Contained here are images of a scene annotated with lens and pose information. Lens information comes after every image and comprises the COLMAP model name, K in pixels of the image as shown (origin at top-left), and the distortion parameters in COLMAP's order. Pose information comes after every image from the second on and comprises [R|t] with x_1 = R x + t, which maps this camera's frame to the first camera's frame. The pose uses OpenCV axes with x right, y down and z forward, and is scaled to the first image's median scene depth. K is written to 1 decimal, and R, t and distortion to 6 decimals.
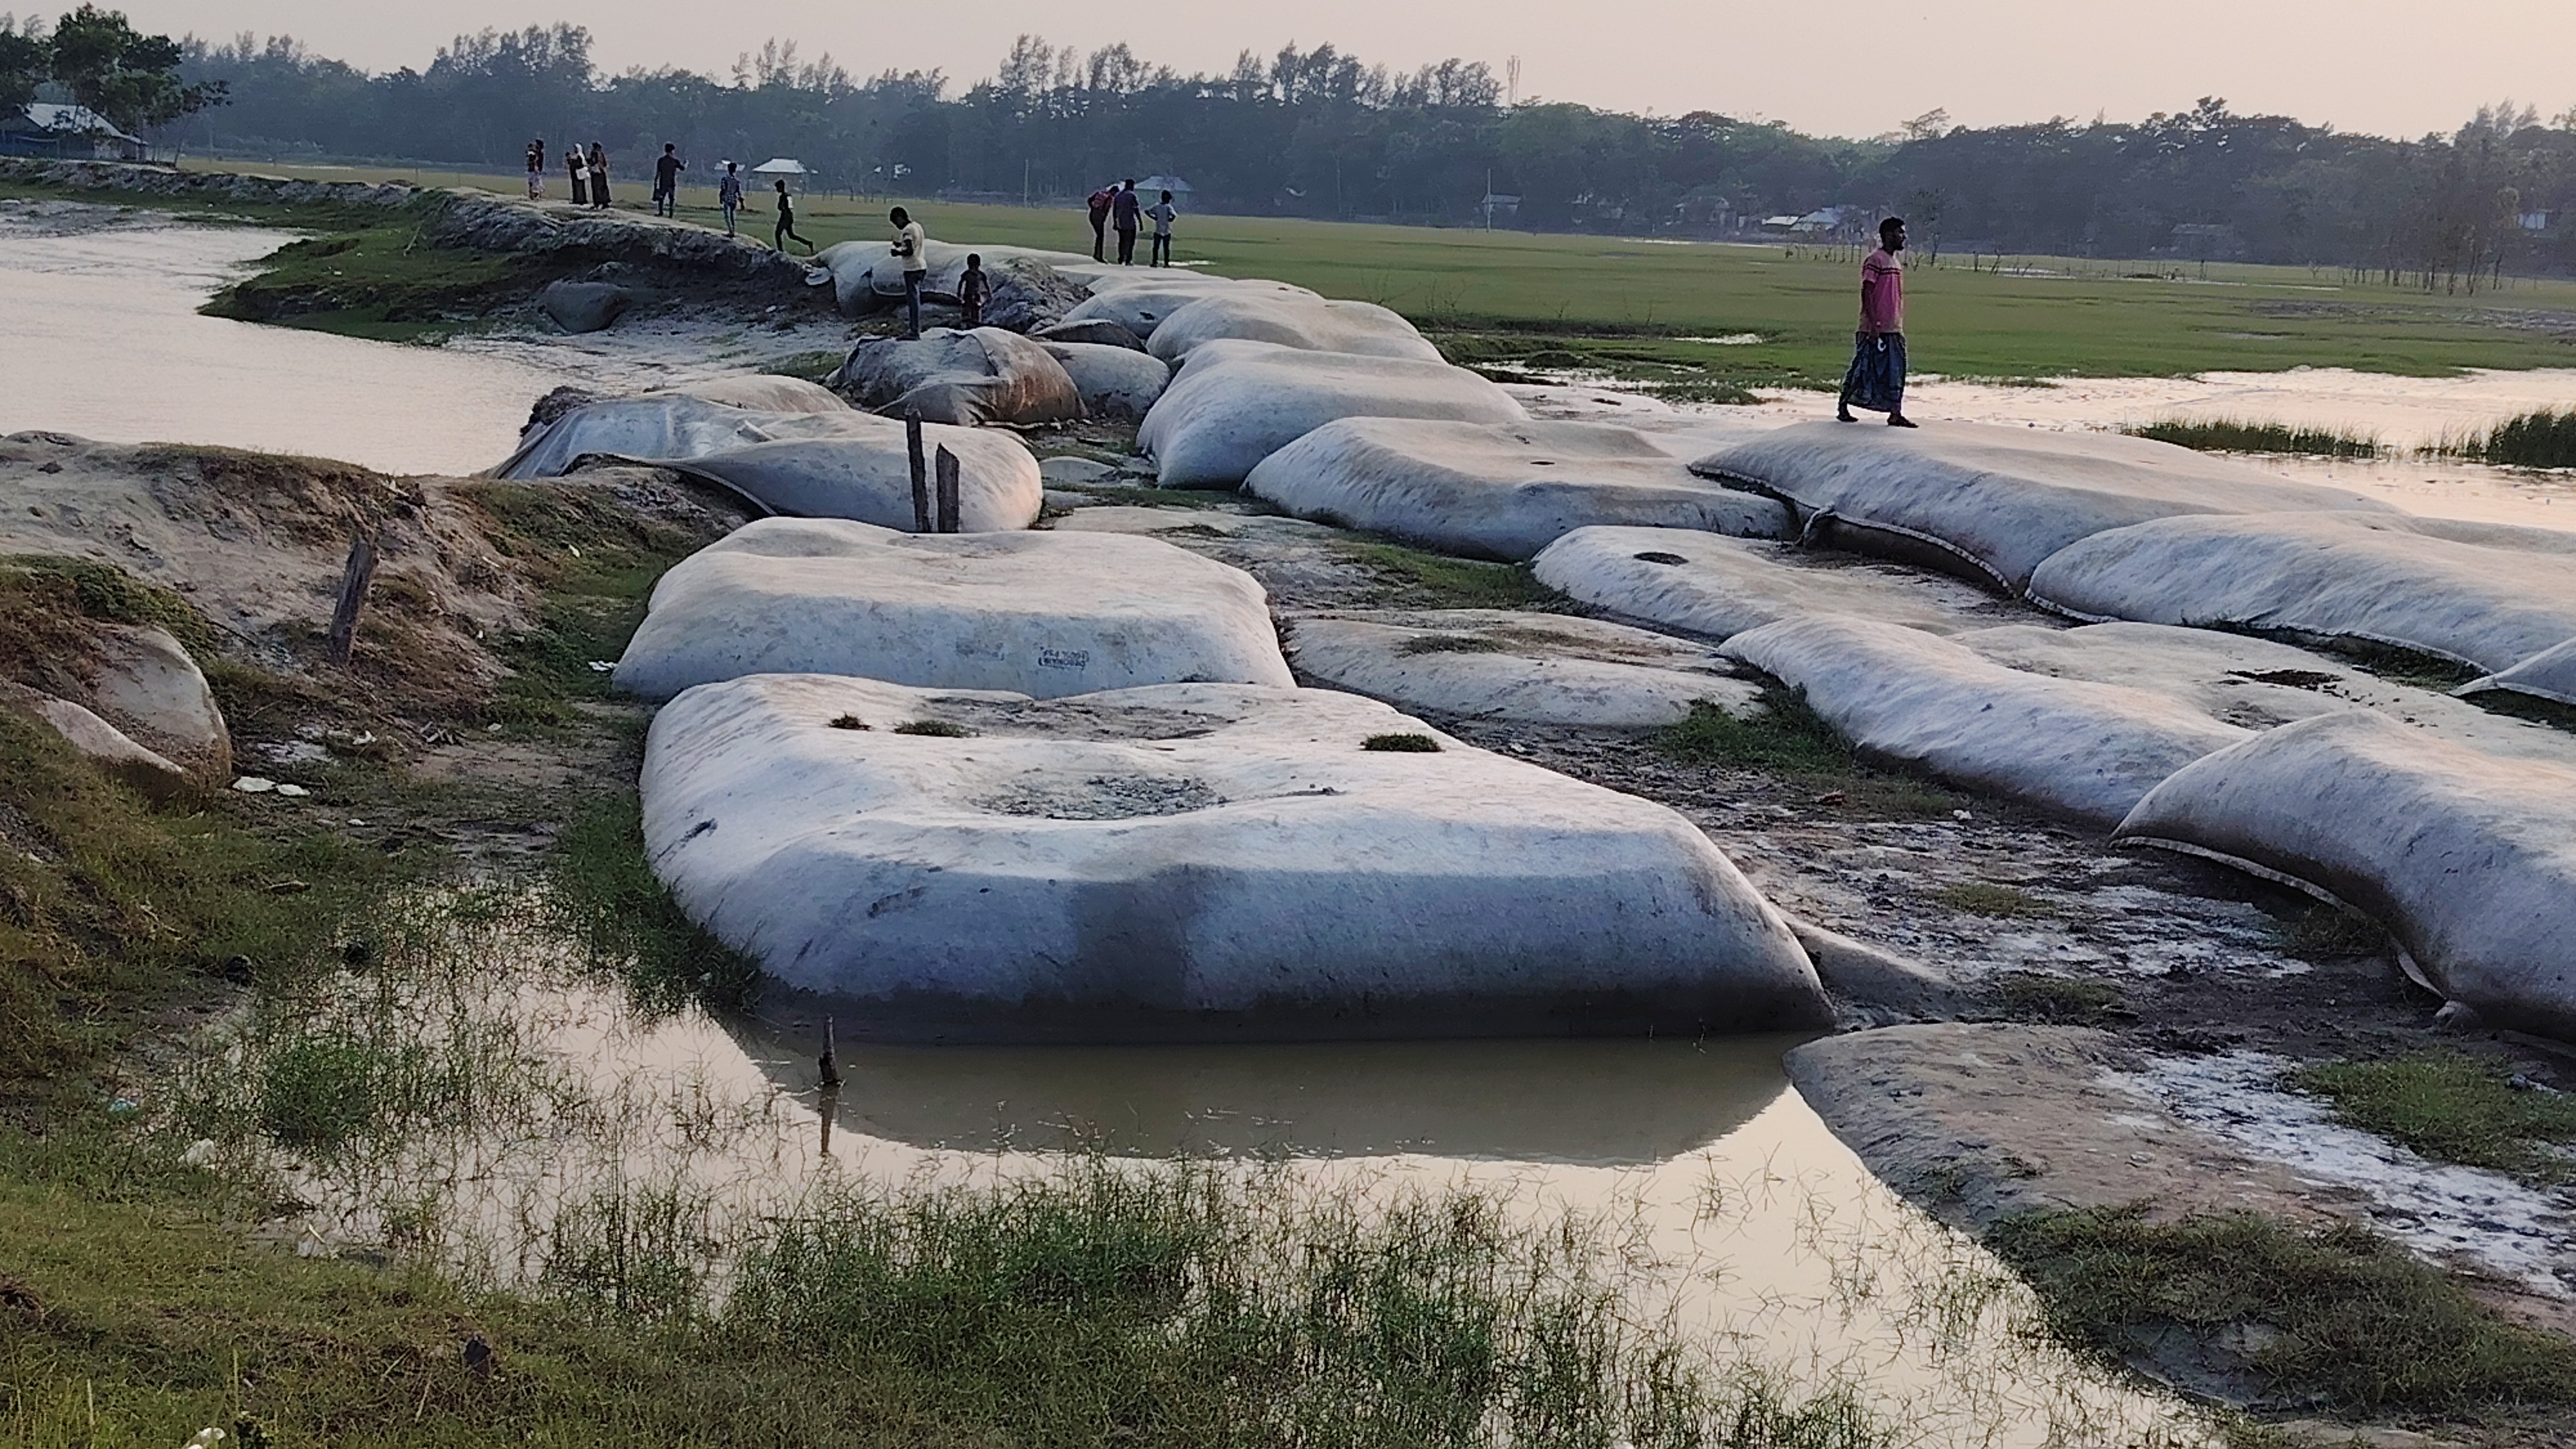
lens RADIAL K [[3549.7, 0, 1321.8], [0, 3549.7, 758.4], [0, 0, 1]] dist [0.124856, 0.000000]
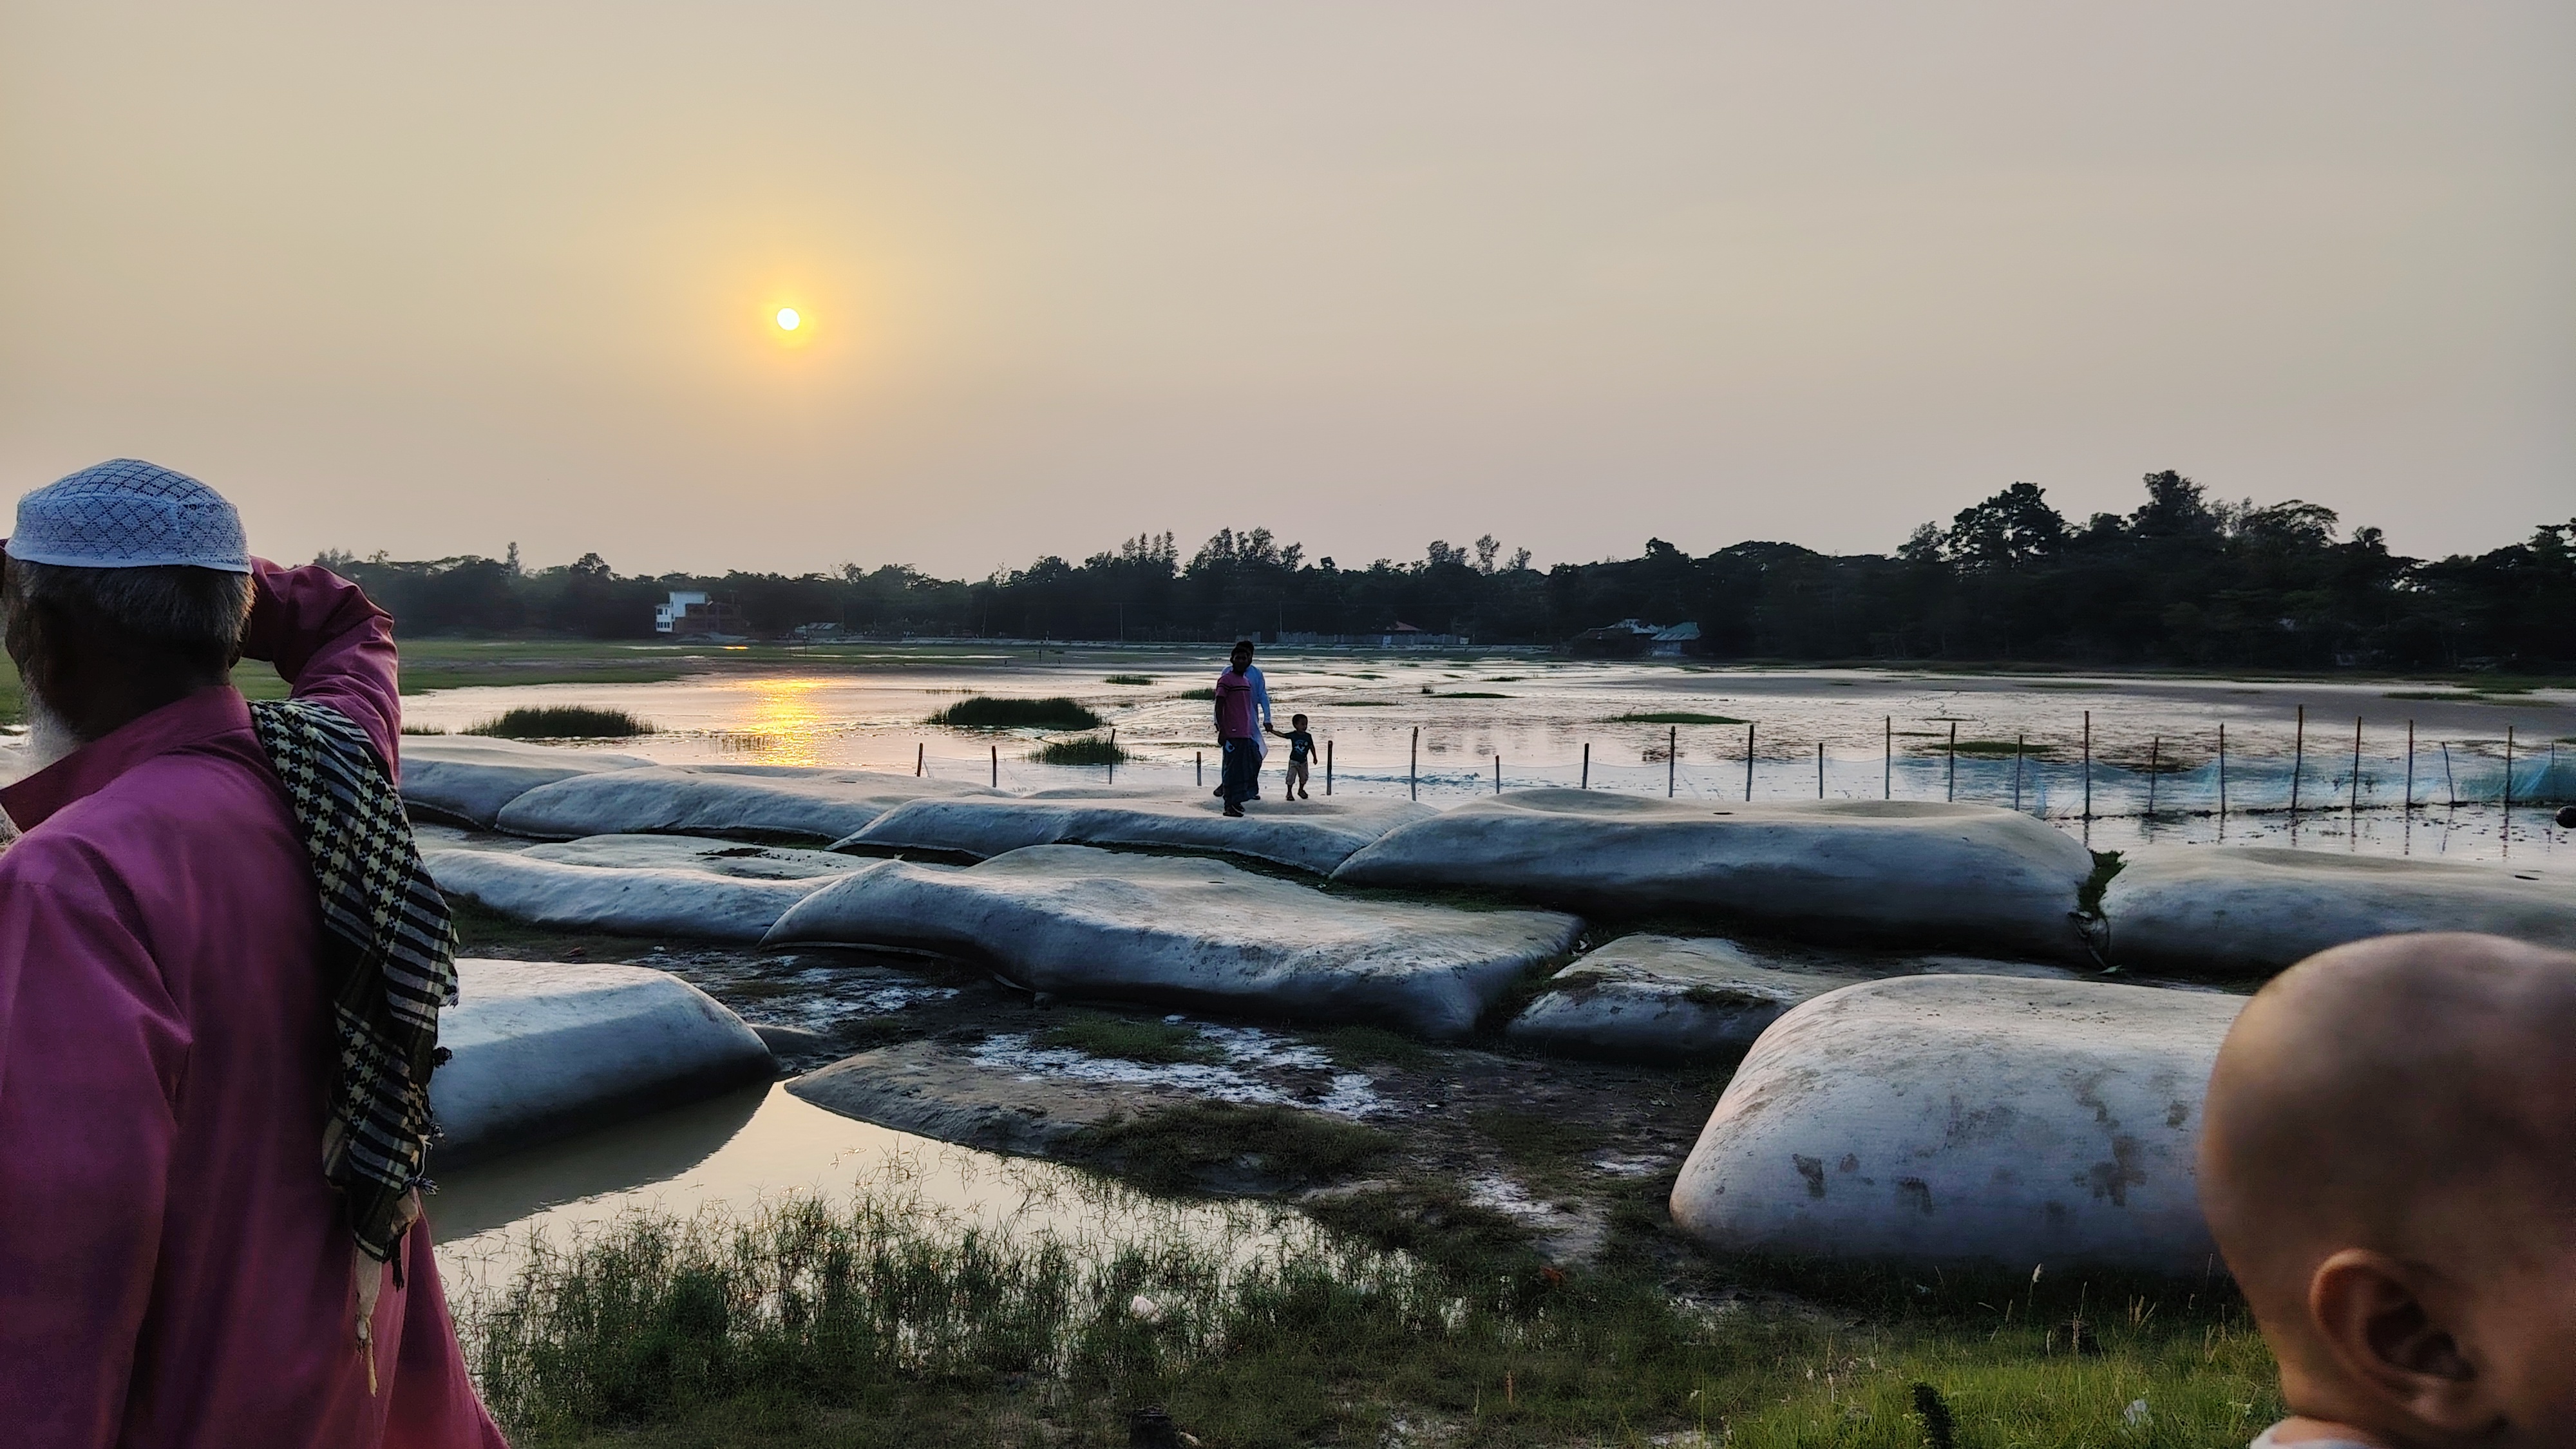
lens RADIAL K [[1791.9, 0, 1273.3], [0, 1791.9, 705.9], [0, 0, 1]] dist [0.041154, -0.060572]
pose [[0.678393, -0.066447, 0.731688, -0.160701], [0.132776, 0.990592, -0.033146, -0.020623], [-0.722602, 0.119636, 0.680833, 0.085688]]
